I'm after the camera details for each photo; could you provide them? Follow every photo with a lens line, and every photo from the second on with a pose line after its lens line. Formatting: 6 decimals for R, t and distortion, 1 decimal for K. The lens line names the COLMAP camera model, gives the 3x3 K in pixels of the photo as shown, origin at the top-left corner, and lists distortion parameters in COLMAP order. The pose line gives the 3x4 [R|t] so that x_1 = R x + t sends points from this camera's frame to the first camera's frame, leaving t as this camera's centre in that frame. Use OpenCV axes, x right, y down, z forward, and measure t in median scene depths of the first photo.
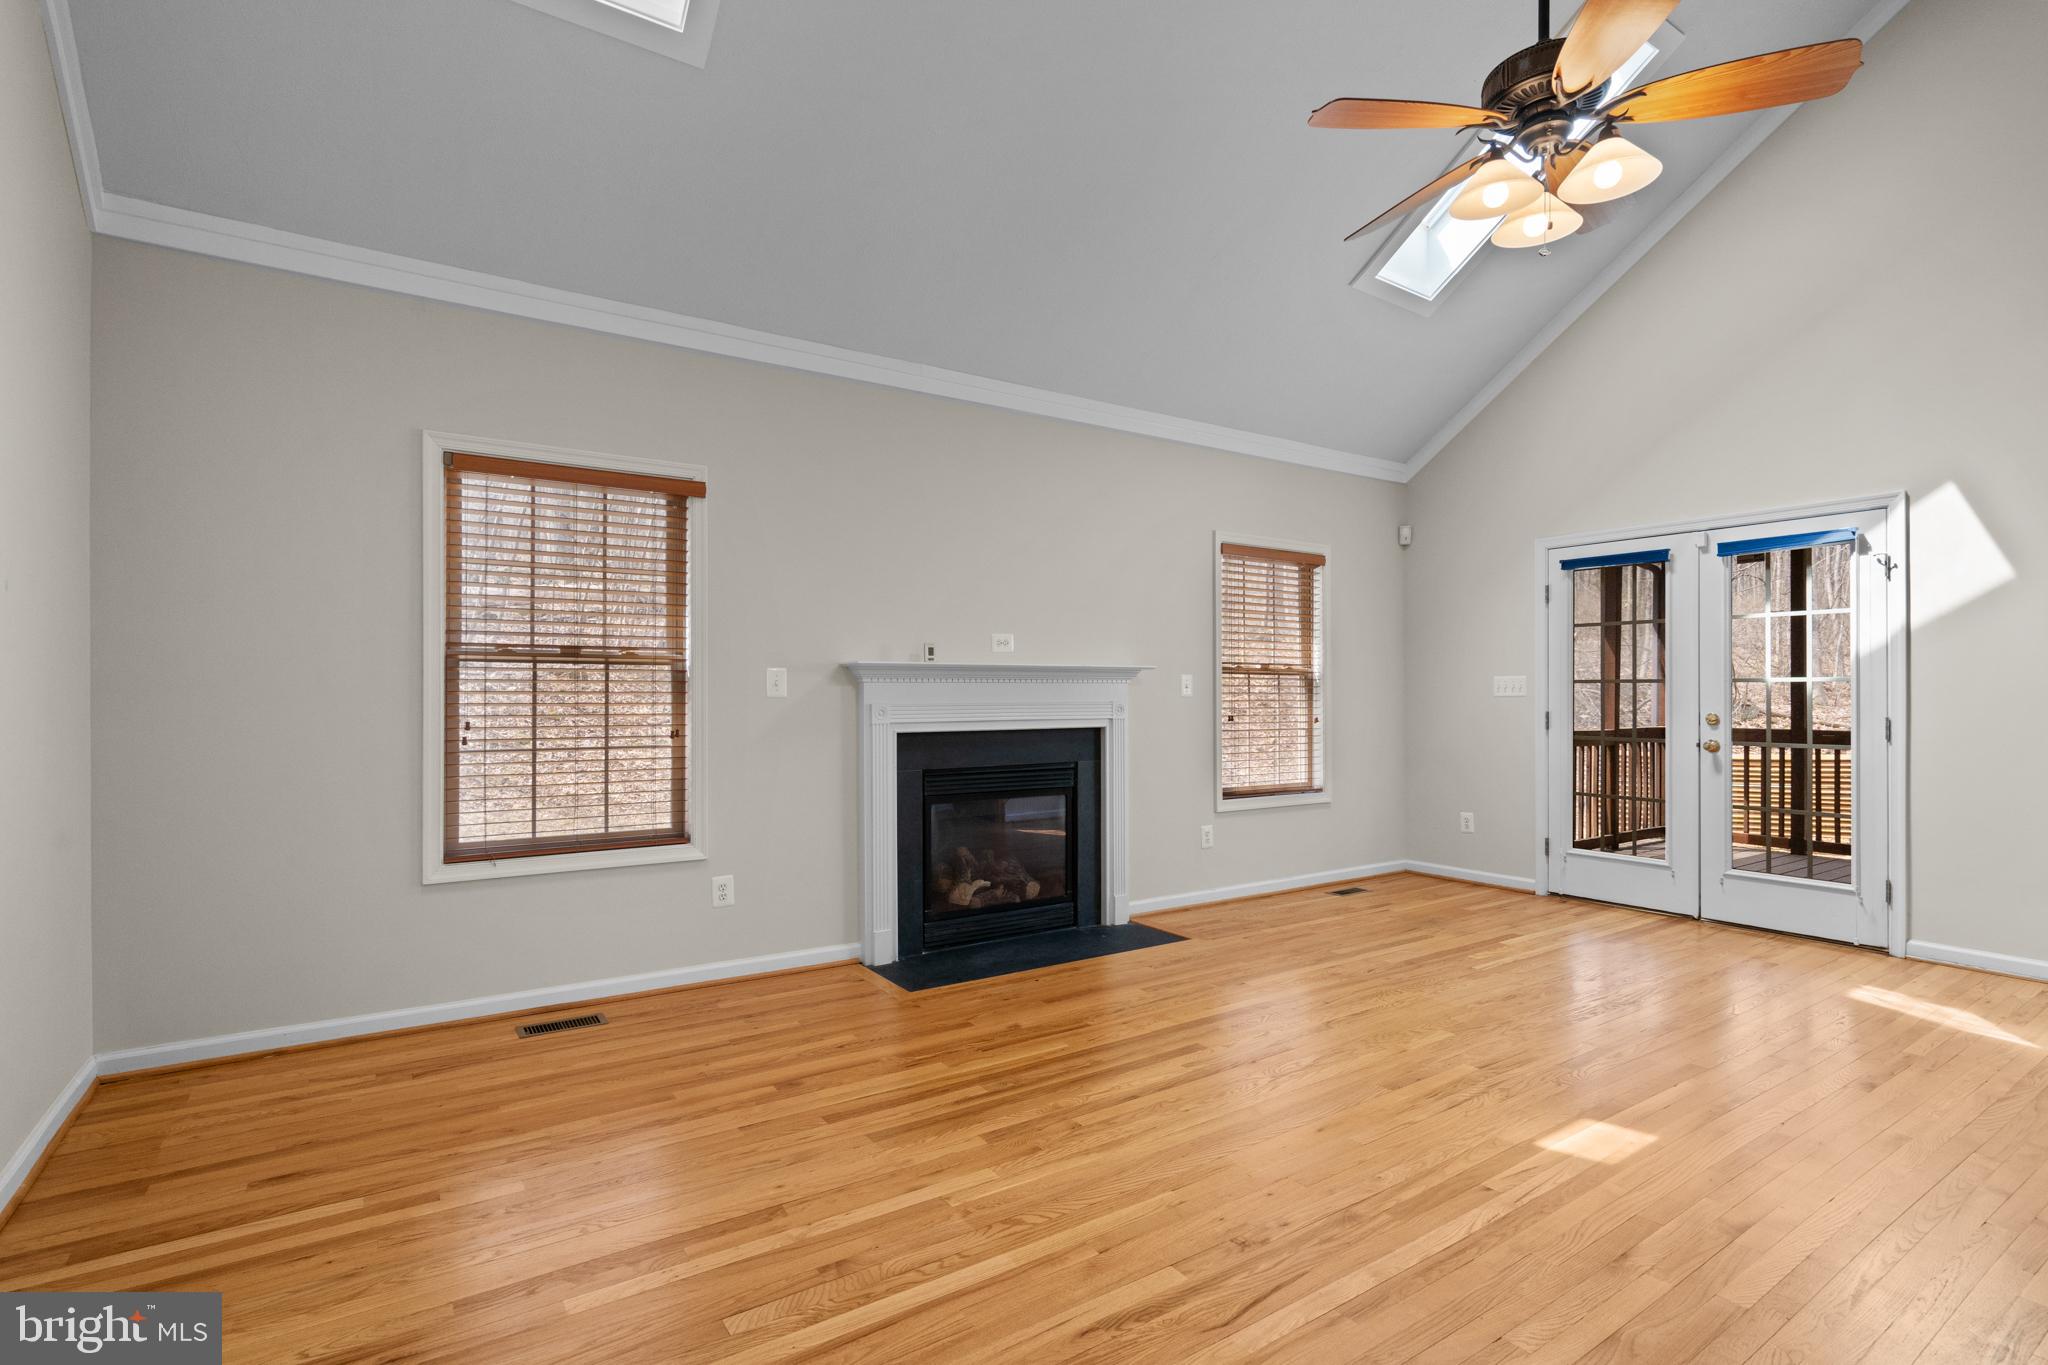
lens RADIAL K [[979.6, 0, 1024.0], [0, 979.6, 687.3], [0, 0, 1]] dist [-0.001004, 0.001507]
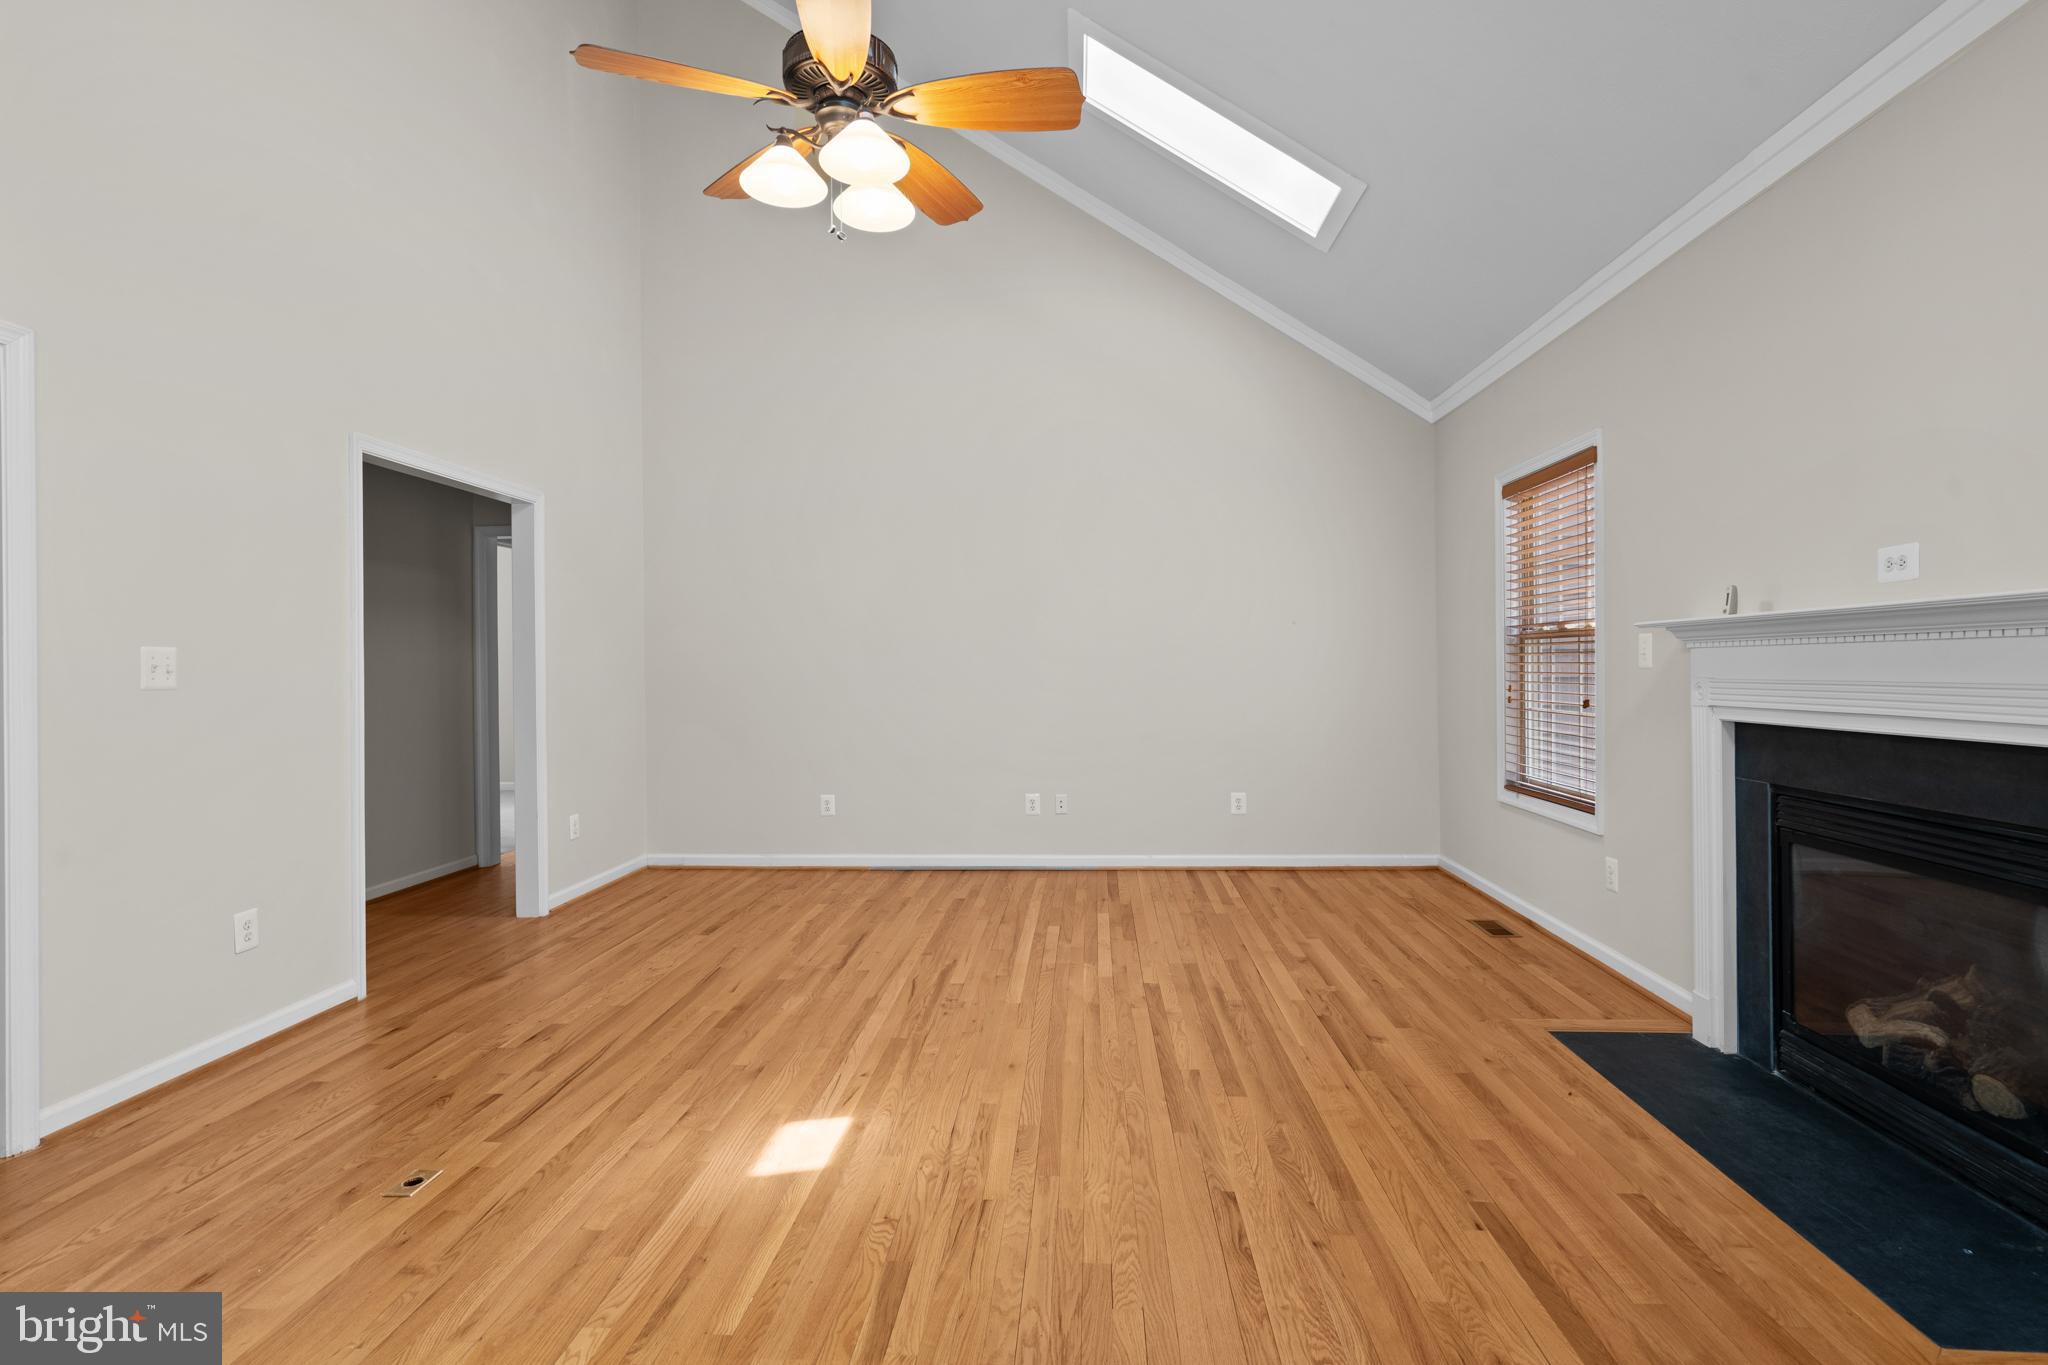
lens RADIAL K [[979.6, 0, 1025.6], [0, 979.6, 669.3], [0, 0, 1]] dist [-0.001004, 0.001507]
pose [[-0.607862, 0.006393, -0.794017, 0.723560], [0.013337, 0.999909, -0.002159, 0.005107], [0.793931, -0.011902, -0.607892, 1.047029]]
